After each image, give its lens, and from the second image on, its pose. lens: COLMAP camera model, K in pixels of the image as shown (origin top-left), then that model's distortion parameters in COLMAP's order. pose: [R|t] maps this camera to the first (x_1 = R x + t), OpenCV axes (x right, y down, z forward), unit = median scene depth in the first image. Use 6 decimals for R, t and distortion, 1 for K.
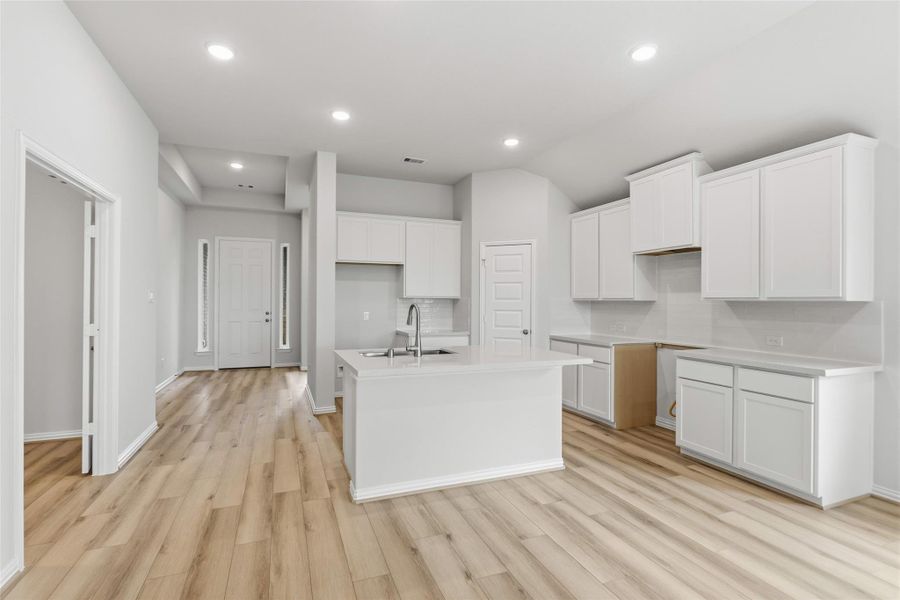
lens RADIAL K [[430.6, 0, 449.4], [0, 430.6, 300.5], [0, 0, 1]] dist [-0.004262, 0.000082]
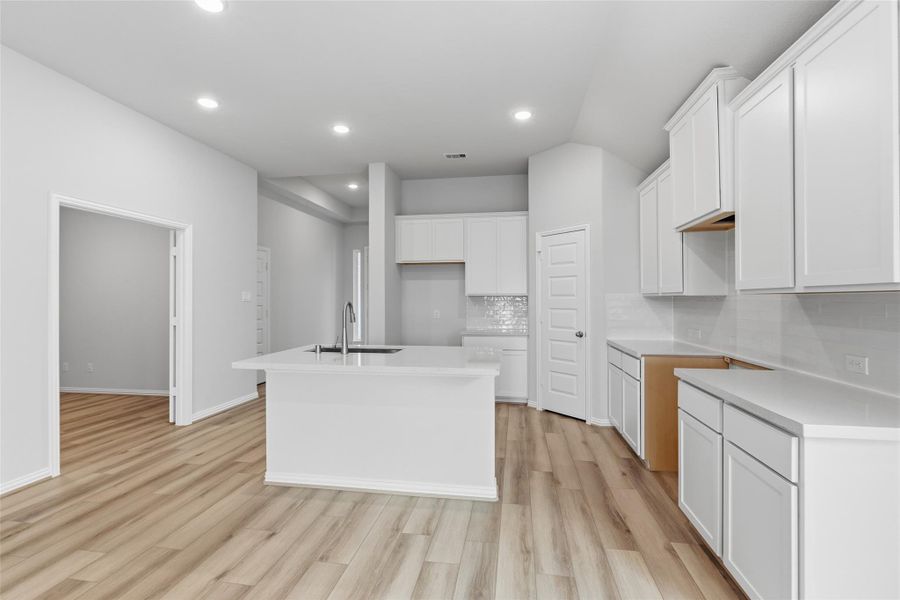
lens RADIAL K [[415.7, 0, 450.8], [0, 415.7, 298.8], [0, 0, 1]] dist [-0.001115, -0.000102]
pose [[0.857952, -0.008878, -0.513653, 0.554126], [0.008053, 0.999960, -0.003833, 0.006311], [0.513667, -0.000848, 0.857989, 0.253208]]
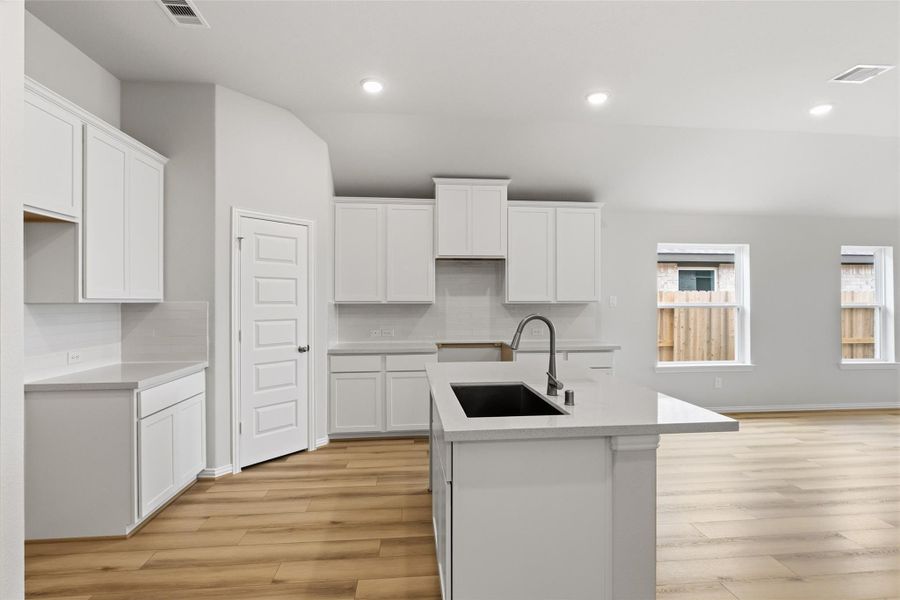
lens RADIAL K [[430.6, 0, 447.6], [0, 430.6, 303.4], [0, 0, 1]] dist [-0.004262, 0.000082]
pose [[0.274443, -0.011126, 0.961539, -0.640116], [0.002577, 0.999938, 0.010835, -0.013773], [-0.961600, -0.000495, 0.274454, 0.846285]]
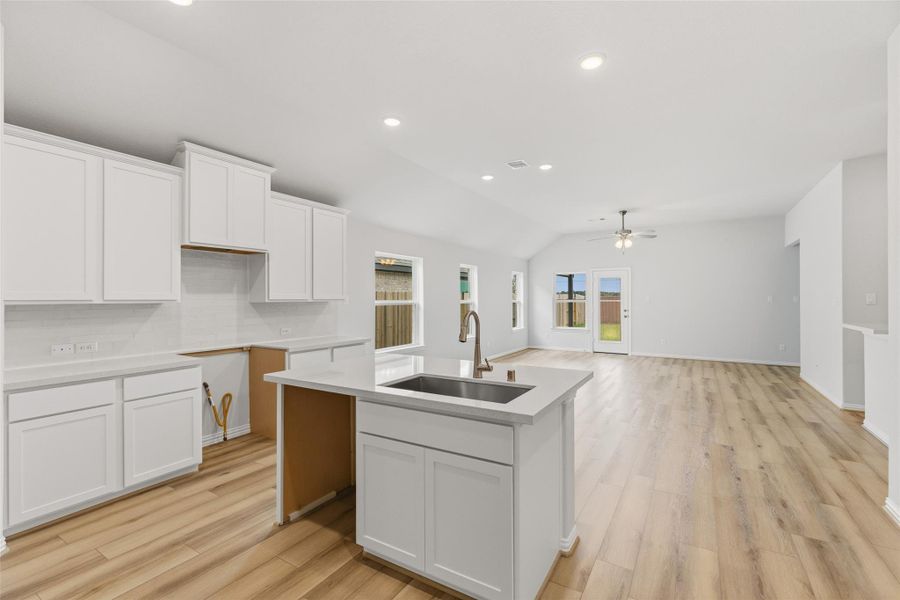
lens RADIAL K [[415.7, 0, 447.0], [0, 415.7, 291.5], [0, 0, 1]] dist [-0.001115, -0.000102]
pose [[-0.601763, 0.009836, 0.798614, -0.557219], [-0.000478, 0.999920, -0.012675, -0.013964], [-0.798675, -0.008009, -0.601710, 1.297427]]
